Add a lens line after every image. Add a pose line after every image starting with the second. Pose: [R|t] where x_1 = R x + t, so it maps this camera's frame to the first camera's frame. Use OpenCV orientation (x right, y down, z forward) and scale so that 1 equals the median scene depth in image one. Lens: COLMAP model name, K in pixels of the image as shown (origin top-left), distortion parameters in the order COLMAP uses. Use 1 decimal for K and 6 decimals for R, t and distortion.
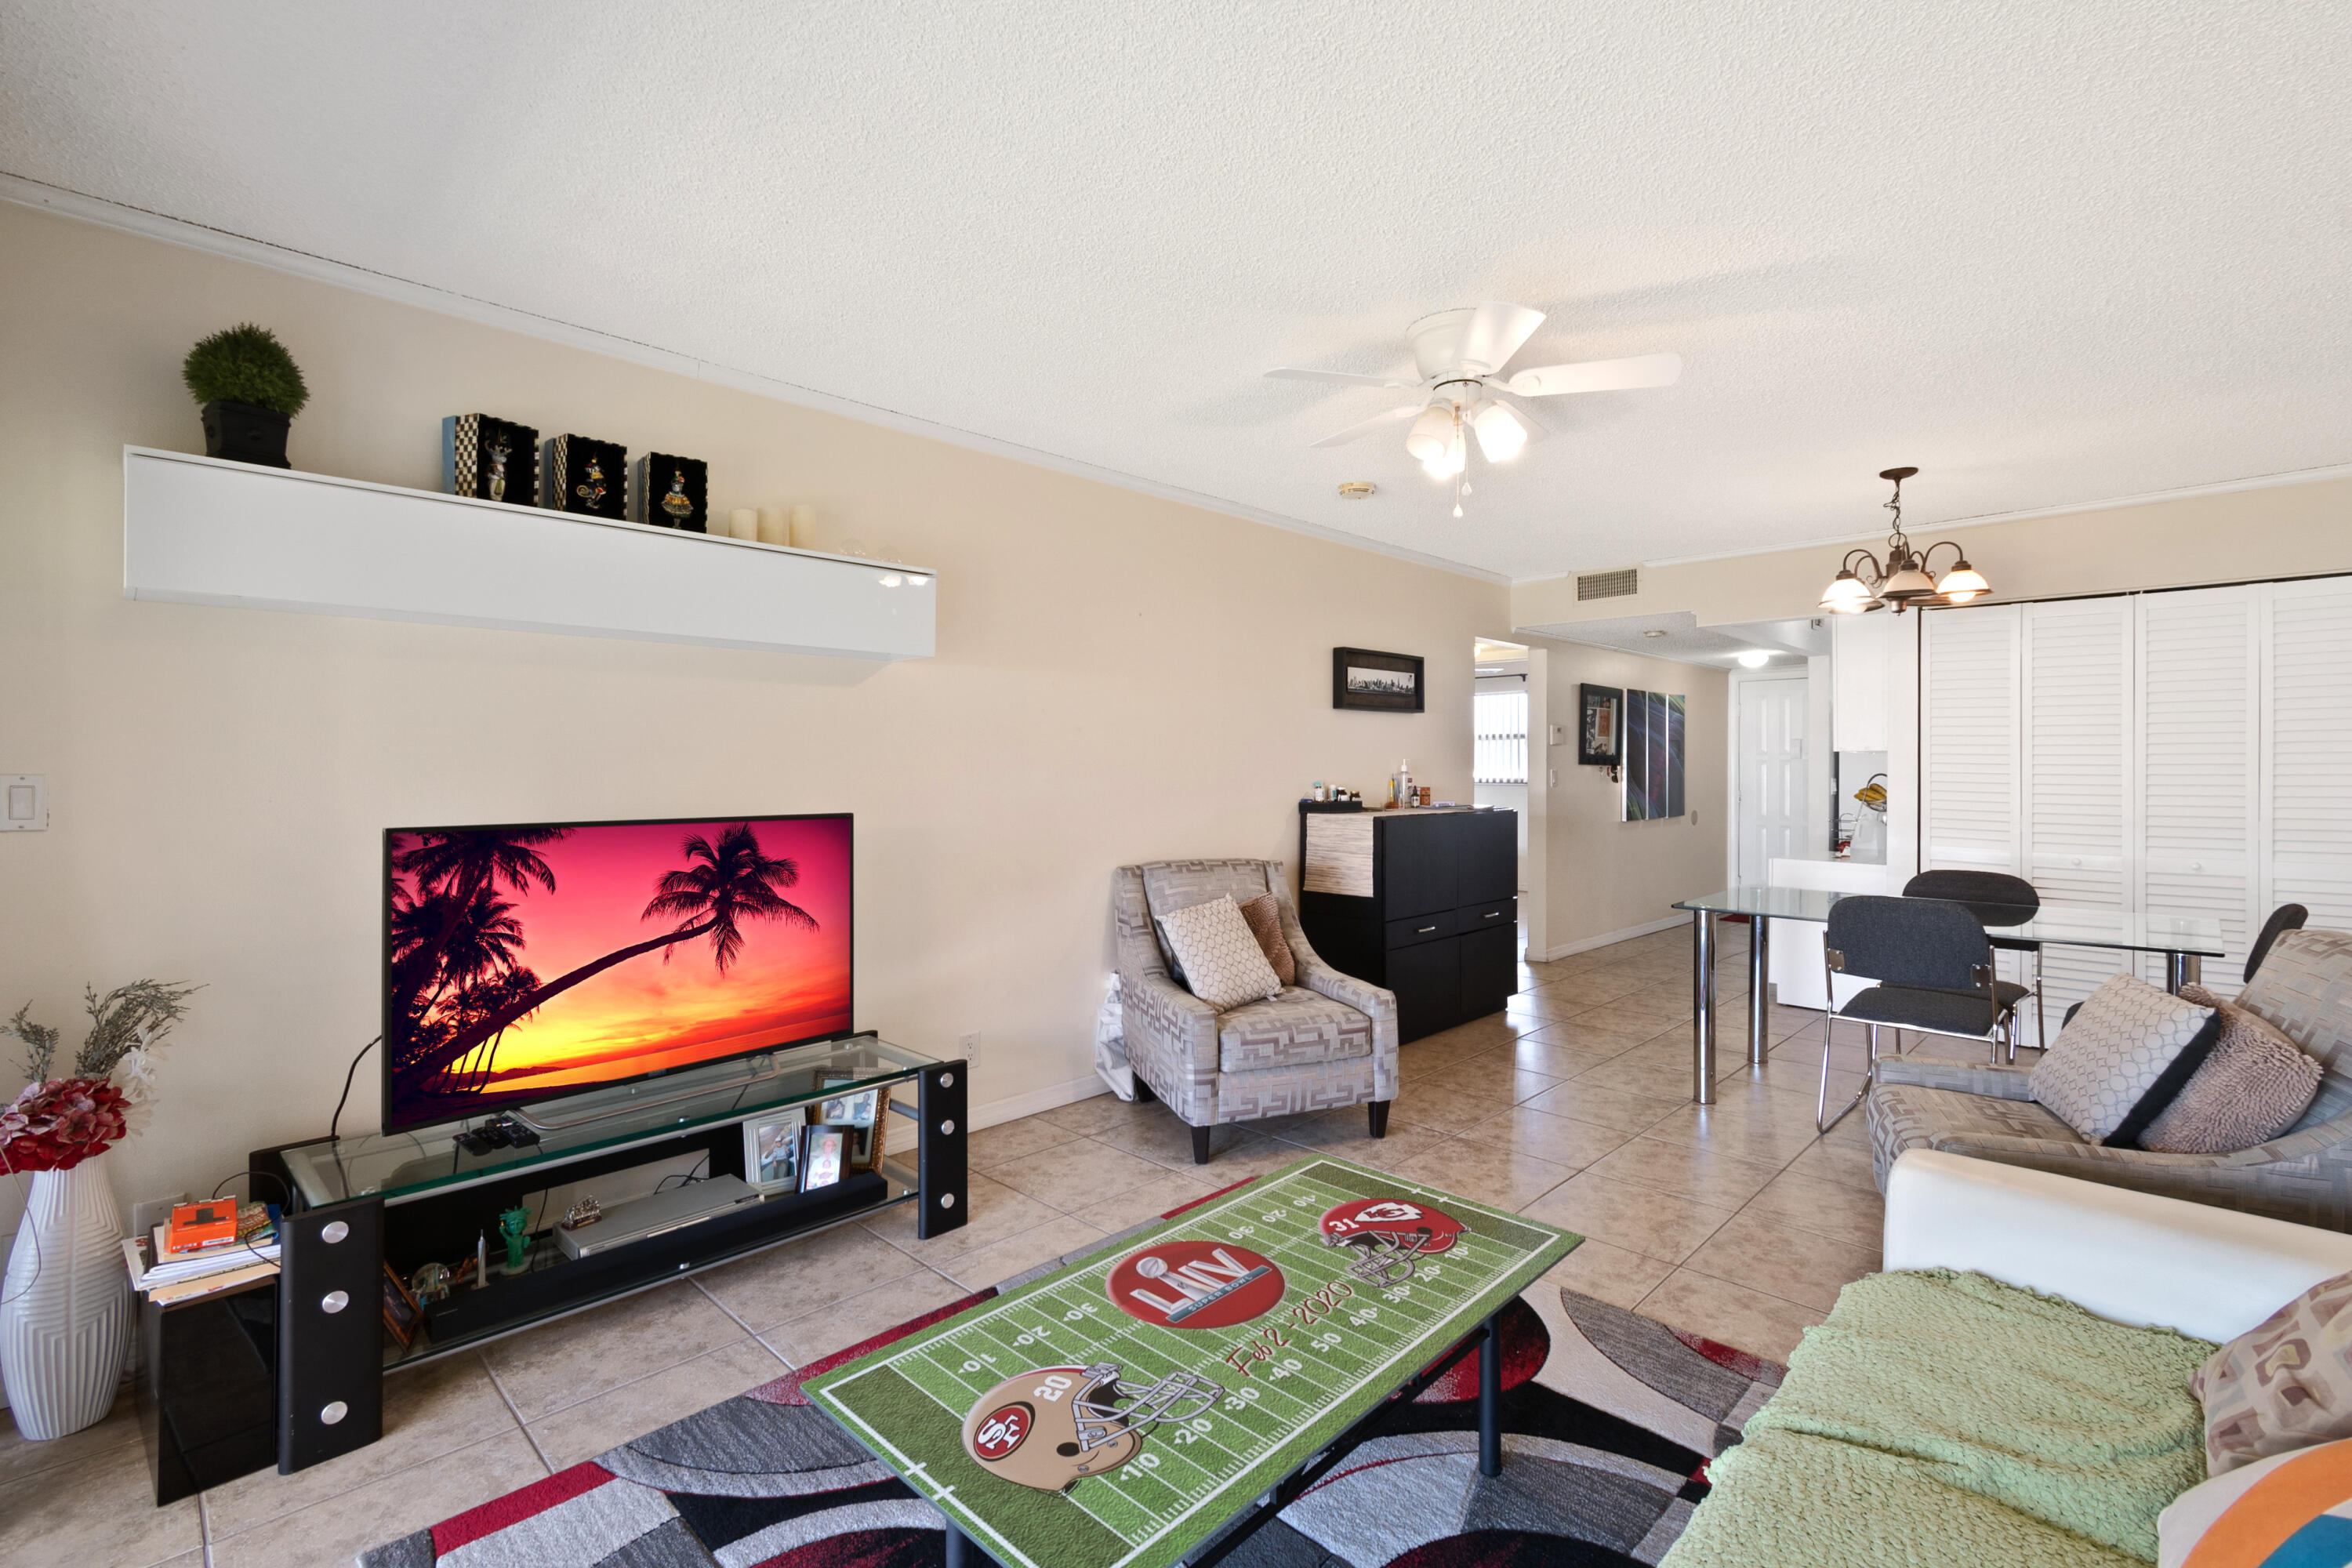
lens RADIAL K [[1052.4, 0, 1175.9], [0, 1052.4, 766.0], [0, 0, 1]] dist [0.000664, 0.000003]
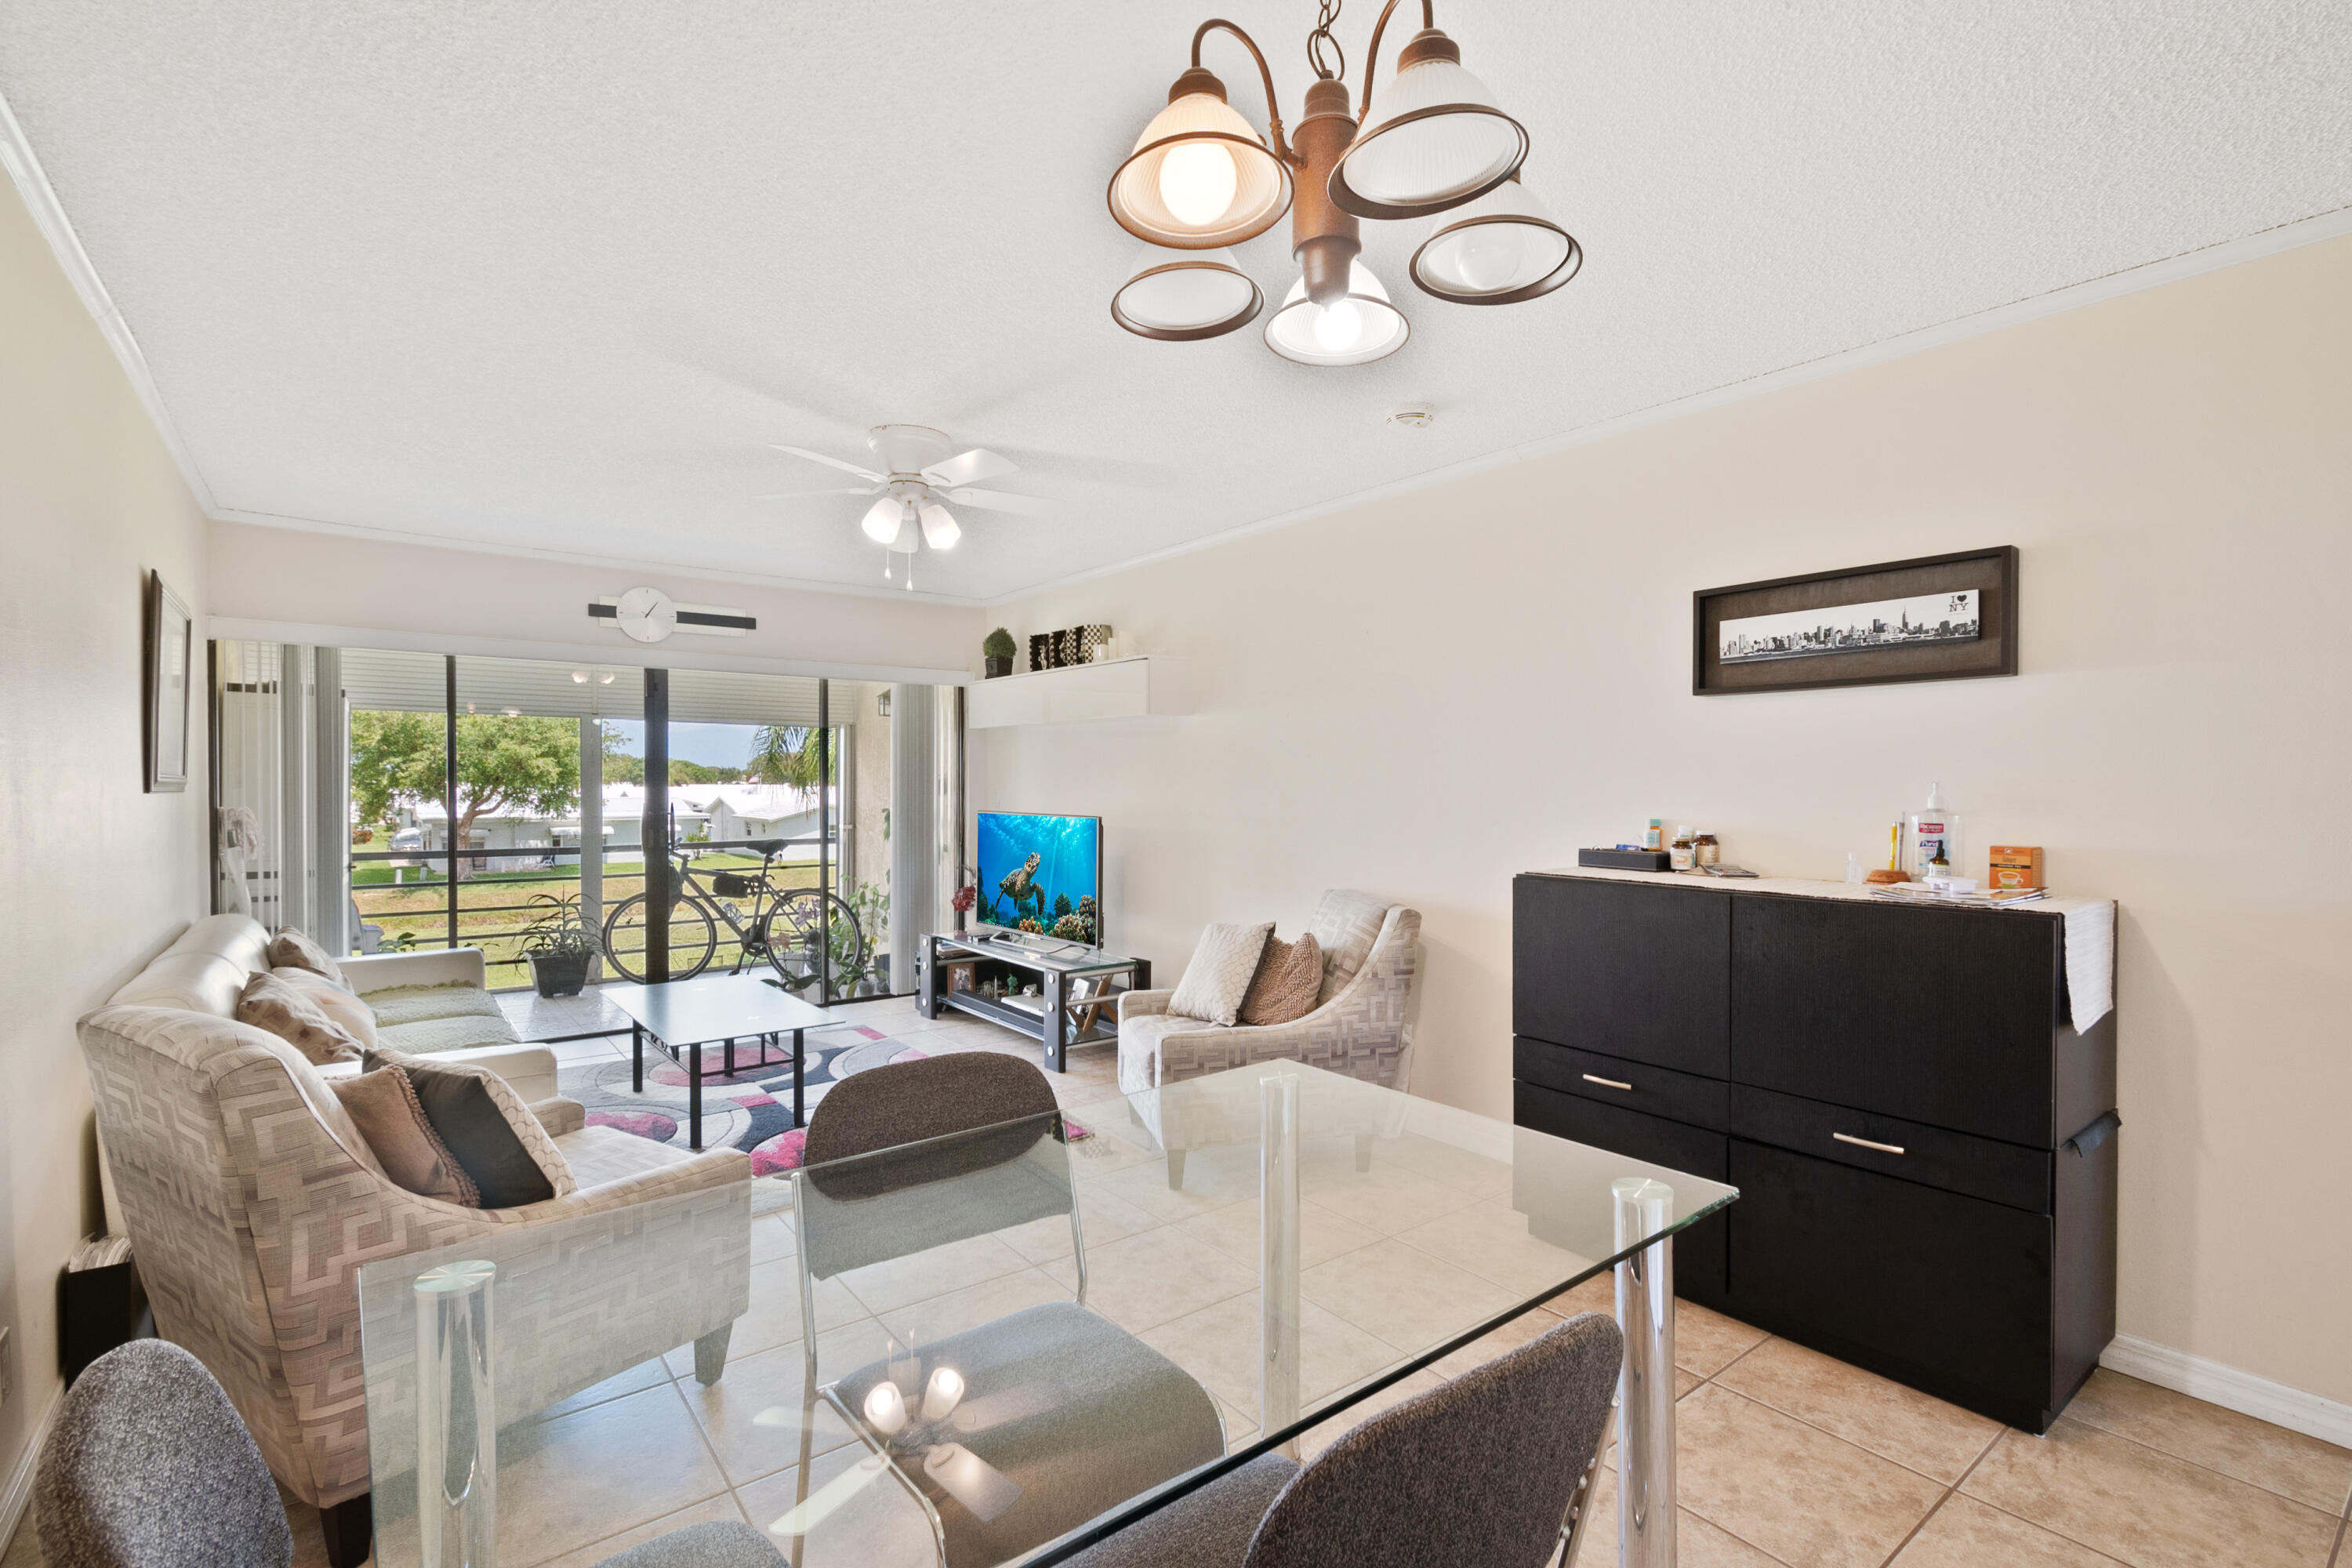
lens RADIAL K [[1072.1, 0, 1169.9], [0, 1072.1, 778.3], [0, 0, 1]] dist [-0.000213, 0.000099]
pose [[-0.144187, -0.001235, -0.989550, 1.243155], [-0.001341, 0.999999, -0.001052, -0.011673], [0.989550, 0.001175, -0.144188, 1.238847]]
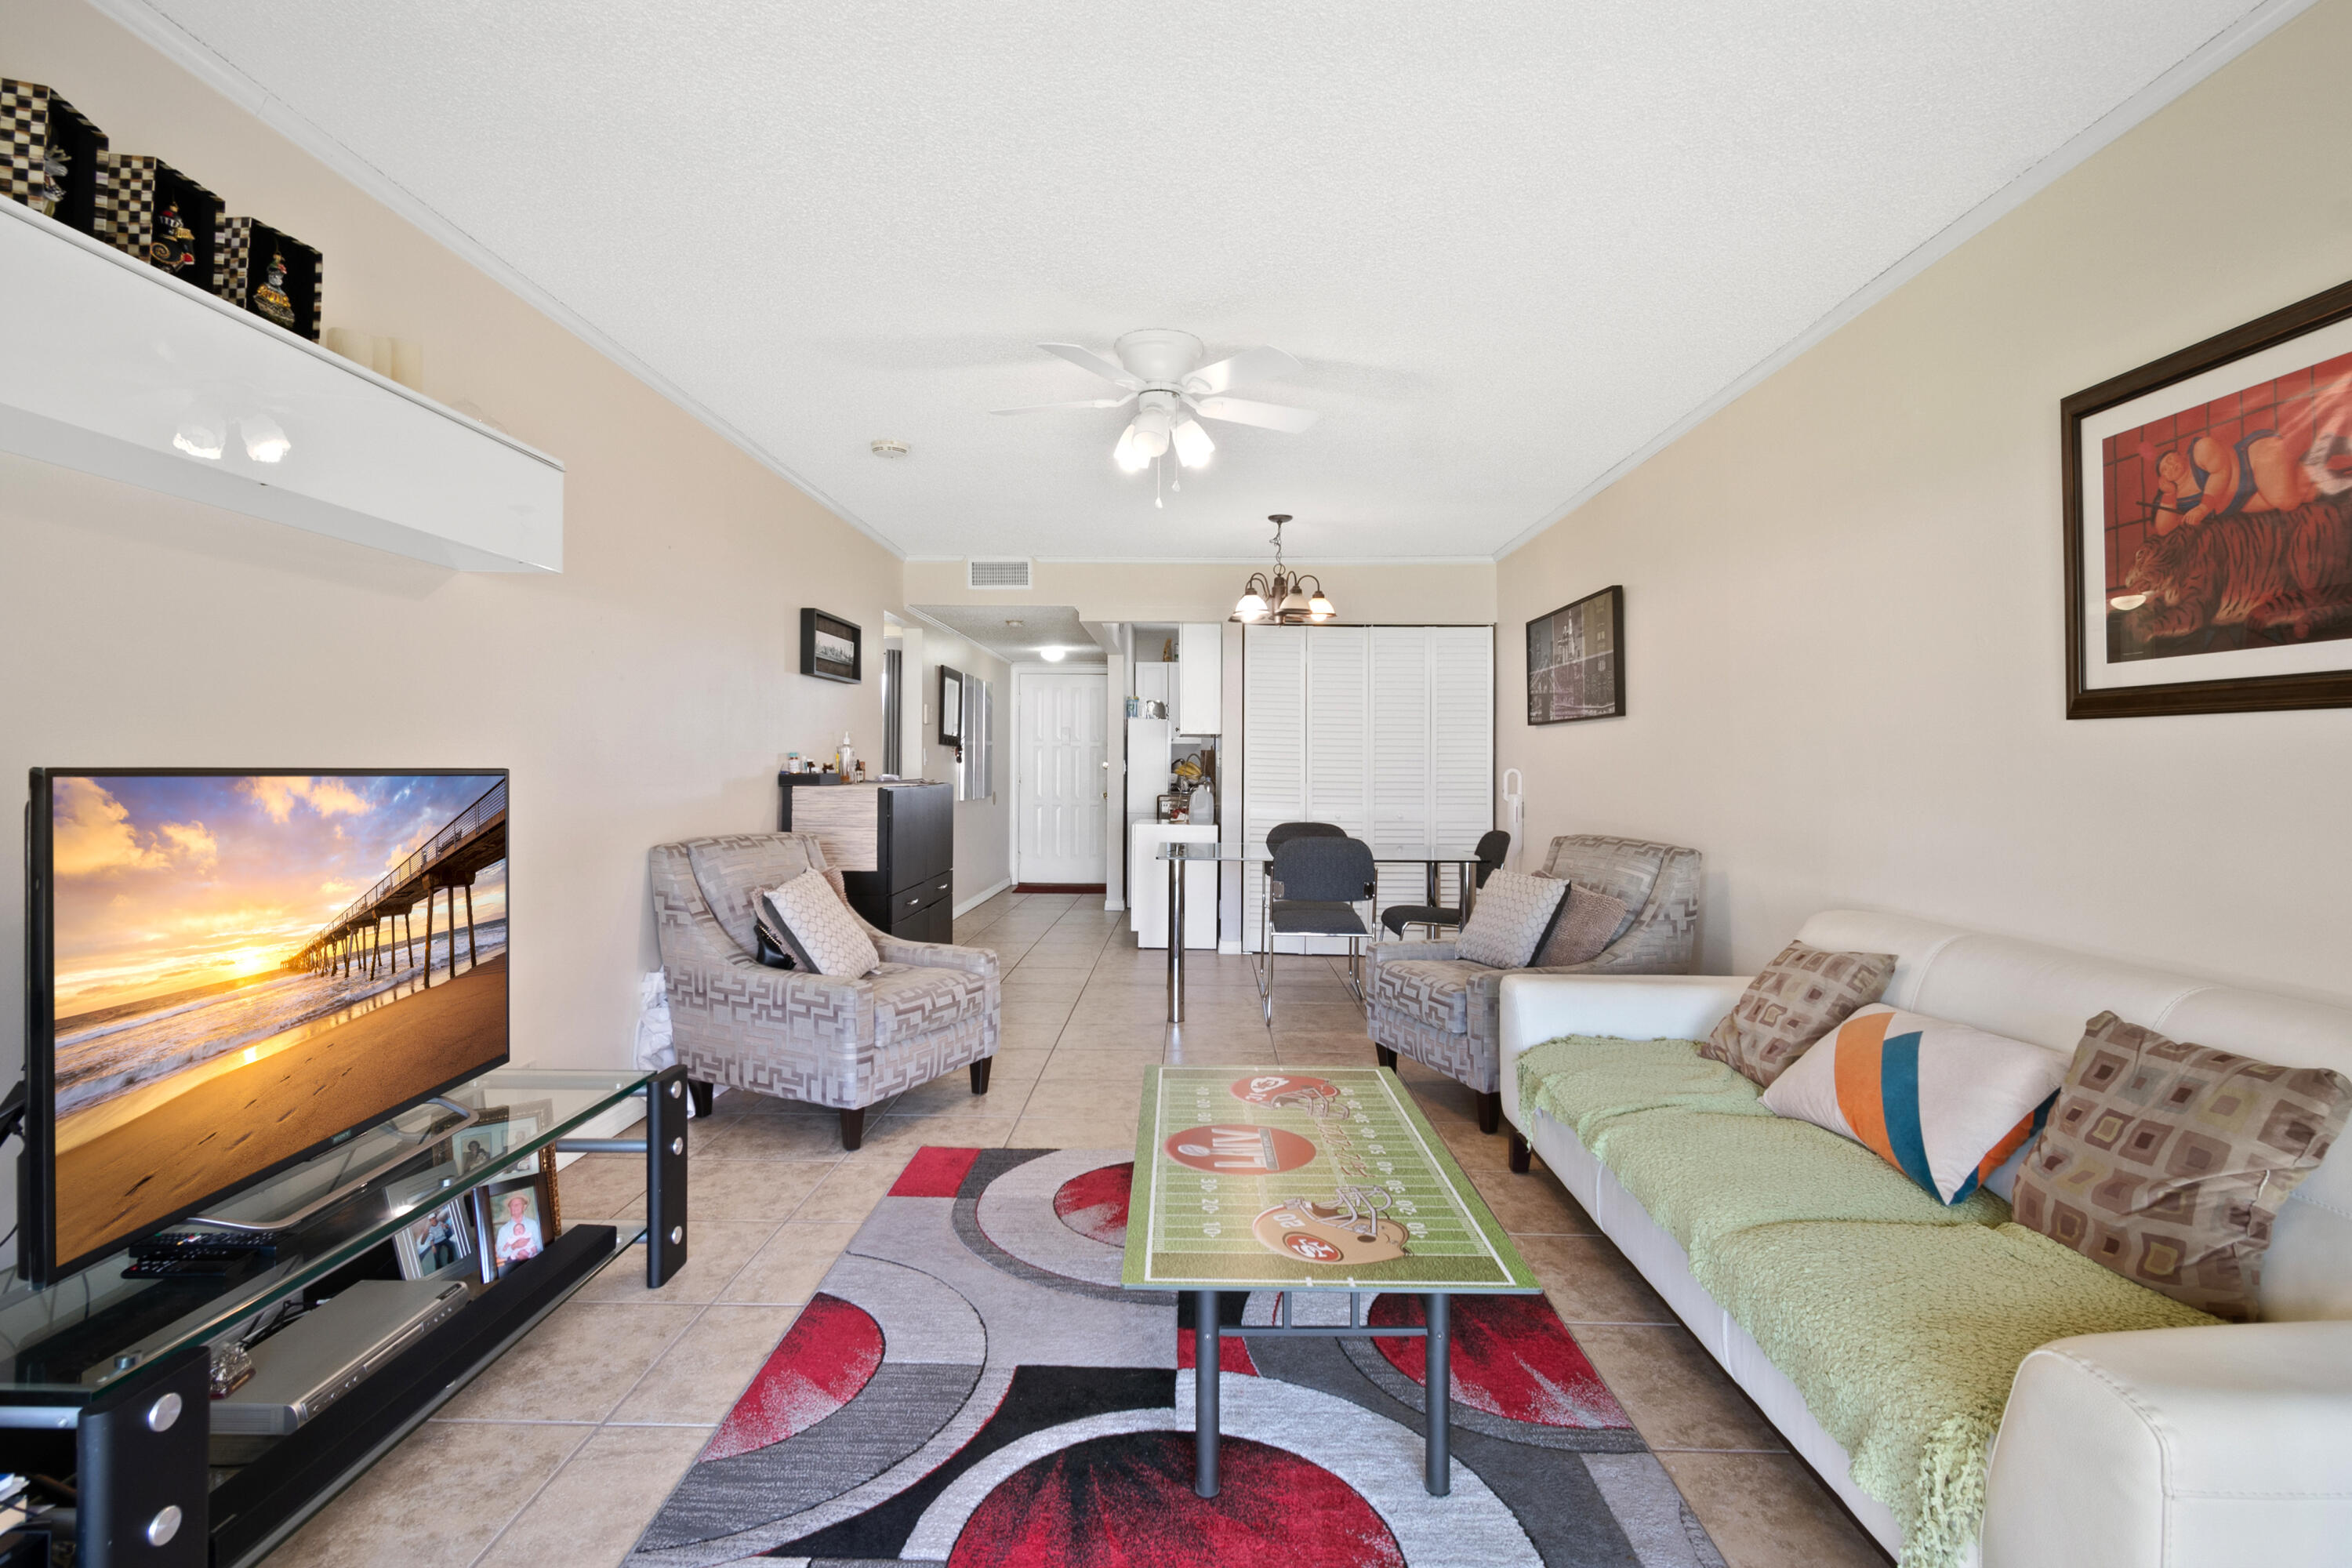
lens RADIAL K [[1152.8, 0, 1175.6], [0, 1152.8, 760.3], [0, 0, 1]] dist [0.000380, -0.005803]
pose [[0.726303, 0.008575, 0.687321, -0.467608], [-0.009250, 0.999954, -0.002701, 0.032256], [-0.687313, -0.004396, 0.726348, 0.061574]]
